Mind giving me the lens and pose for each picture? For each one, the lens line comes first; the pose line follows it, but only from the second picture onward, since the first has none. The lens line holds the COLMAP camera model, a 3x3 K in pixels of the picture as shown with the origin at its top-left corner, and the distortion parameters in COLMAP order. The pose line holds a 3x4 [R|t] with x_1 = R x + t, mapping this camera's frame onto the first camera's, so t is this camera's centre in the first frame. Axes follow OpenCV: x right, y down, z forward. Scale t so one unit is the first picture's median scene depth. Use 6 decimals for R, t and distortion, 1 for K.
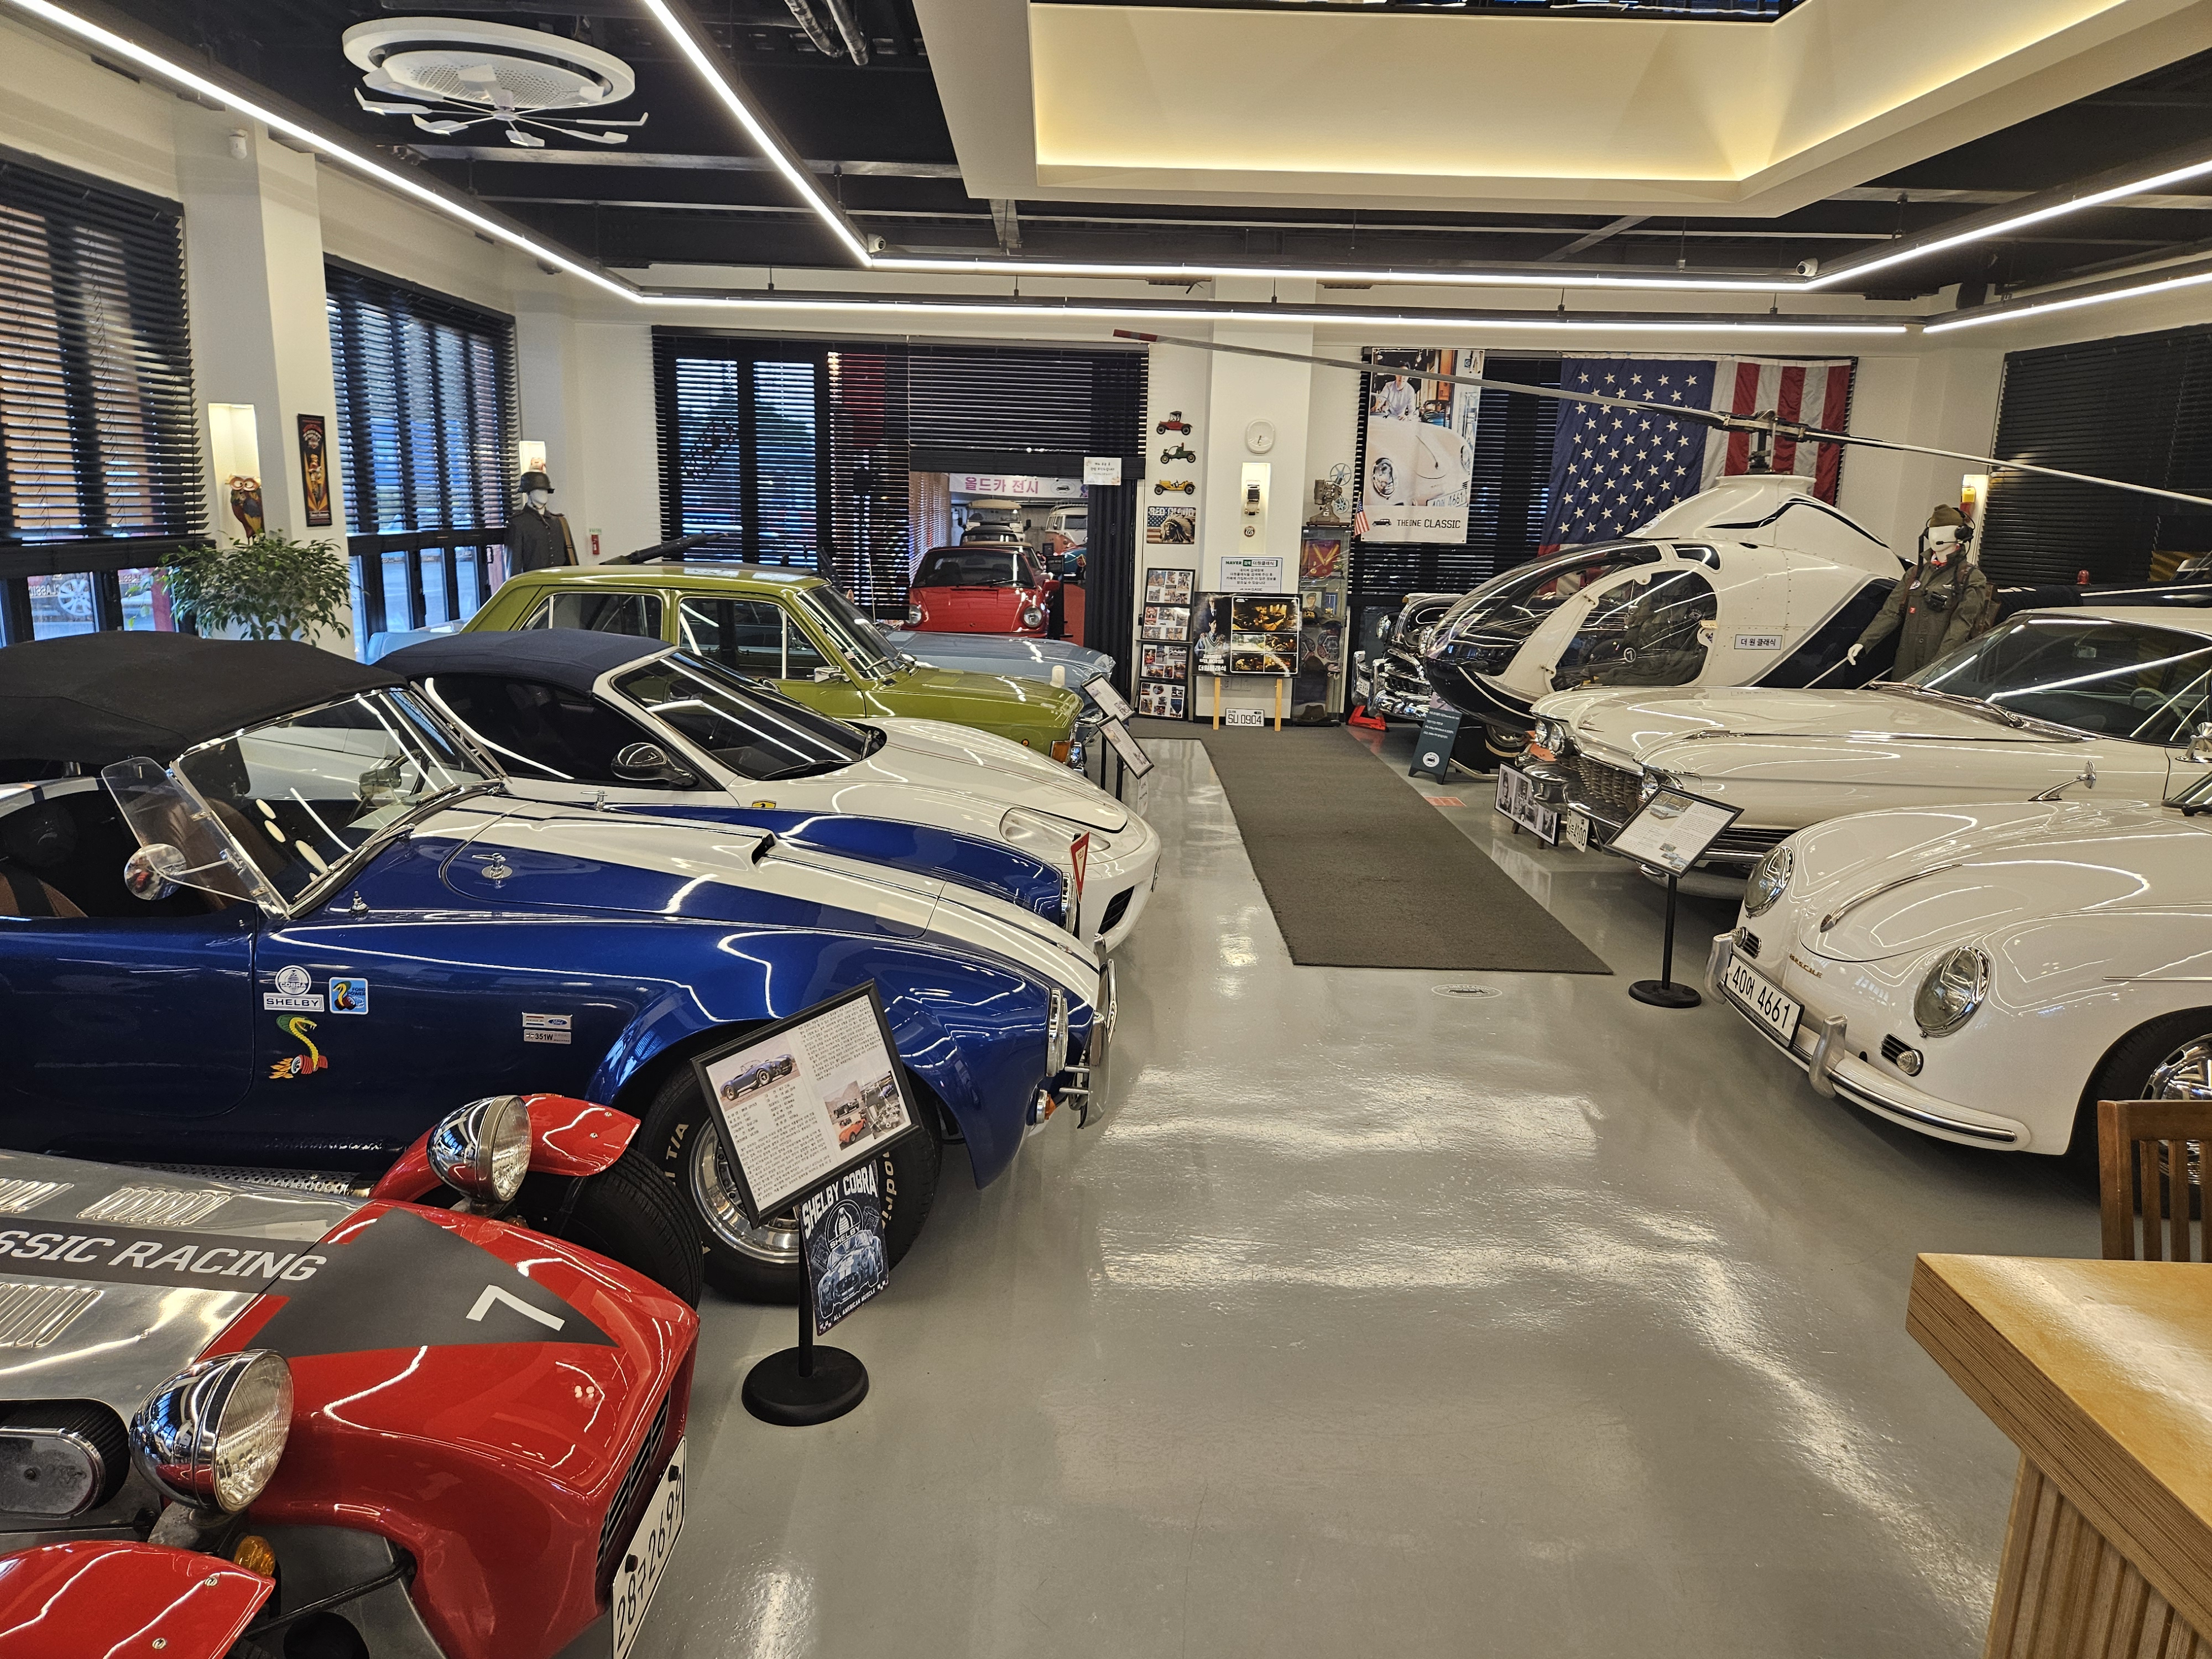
lens RADIAL K [[1500.6, 0, 1106.0], [0, 1500.6, 829.5], [0, 0, 1]] dist [0.047062, -0.037262]
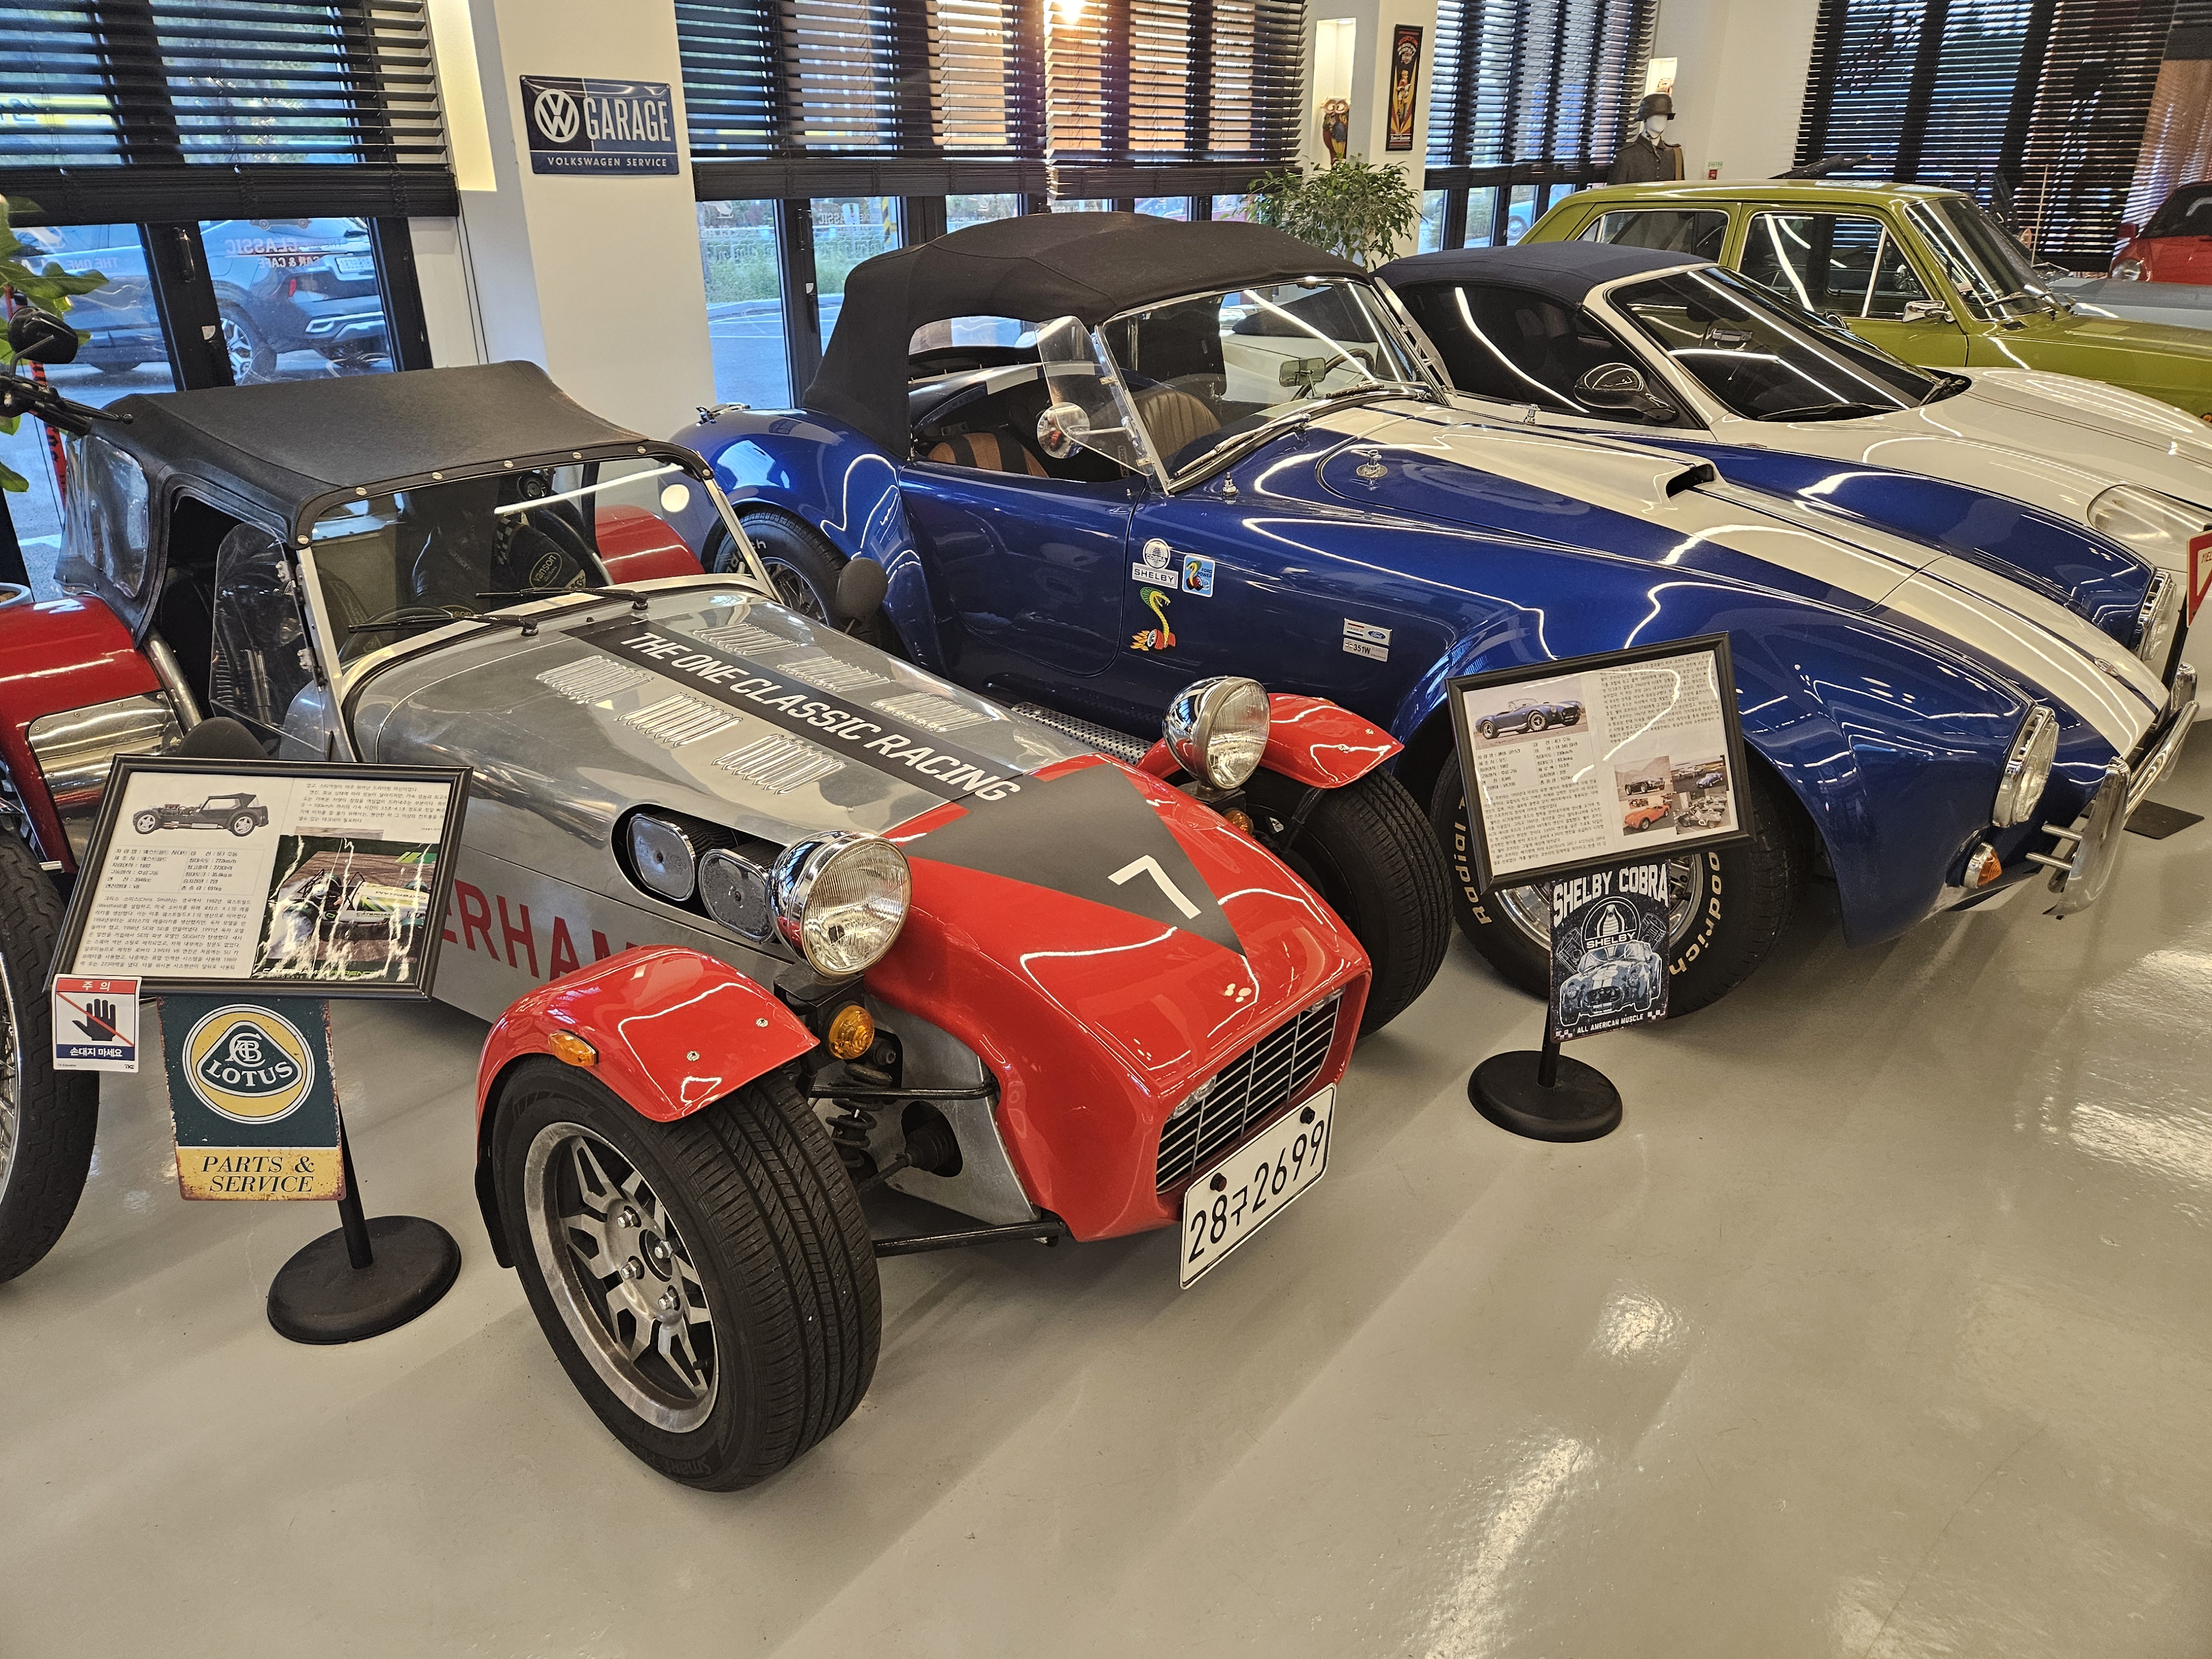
lens RADIAL K [[1483.1, 0, 1106.0], [0, 1483.1, 829.5], [0, 0, 1]] dist [0.100309, -0.111514]
pose [[0.749160, 0.230528, -0.620980, 0.098990], [-0.112588, 0.968160, 0.223584, 0.059427], [0.652751, -0.097586, 0.751261, 0.211949]]
